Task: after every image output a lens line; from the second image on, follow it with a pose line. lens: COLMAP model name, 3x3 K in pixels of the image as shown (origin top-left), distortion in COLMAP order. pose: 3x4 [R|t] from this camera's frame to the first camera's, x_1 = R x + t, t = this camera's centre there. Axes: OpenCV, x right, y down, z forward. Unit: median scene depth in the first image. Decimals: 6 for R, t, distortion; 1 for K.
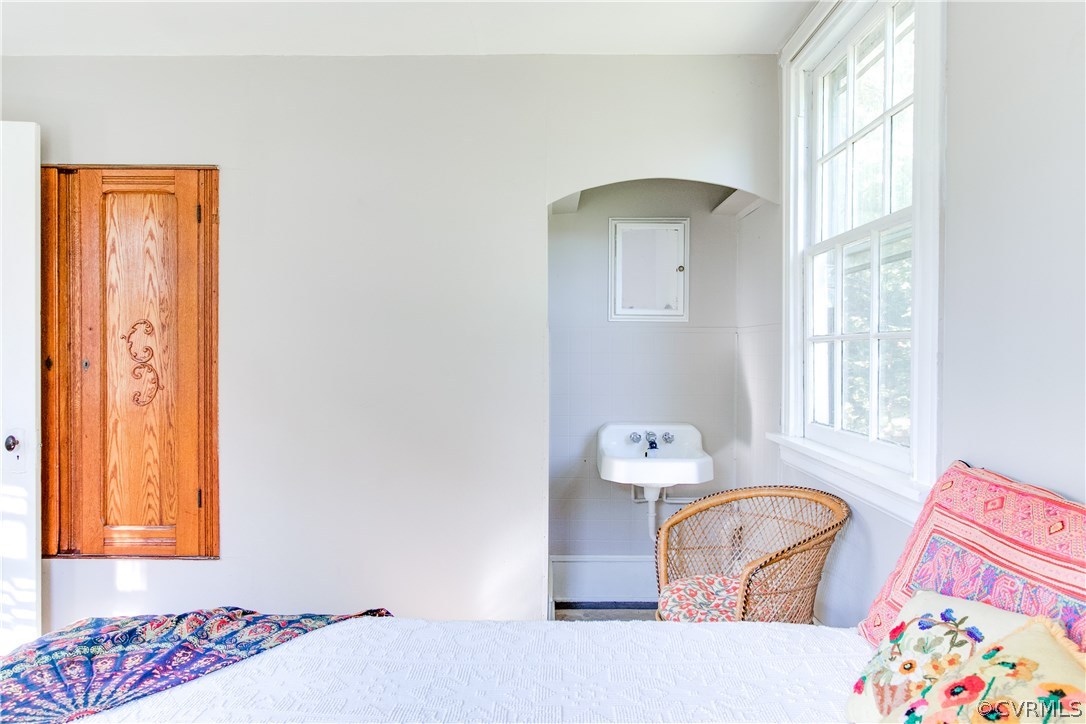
lens RADIAL K [[697.4, 0, 543.6], [0, 697.4, 359.5], [0, 0, 1]] dist [-0.000270, 0.000953]
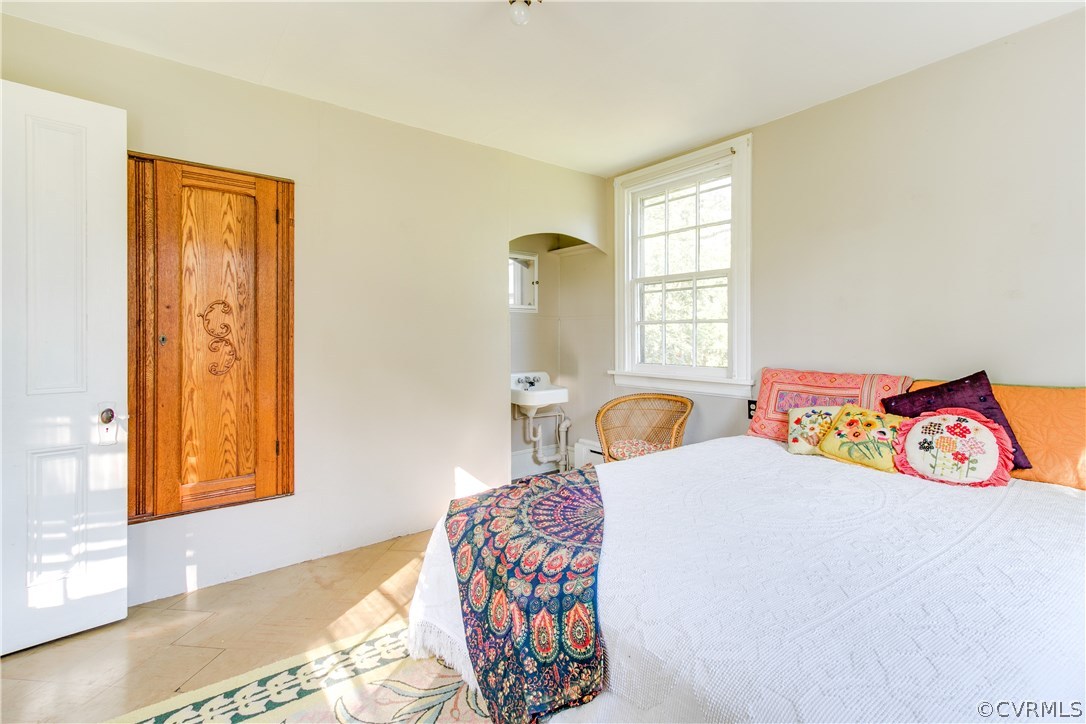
lens RADIAL K [[505.8, 0, 547.7], [0, 505.8, 334.4], [0, 0, 1]] dist [0.003494, 0.000363]
pose [[0.772907, -0.003915, 0.634508, -0.689612], [0.011974, 0.999893, -0.008416, 0.012811], [-0.634407, 0.014102, 0.772871, 0.006682]]
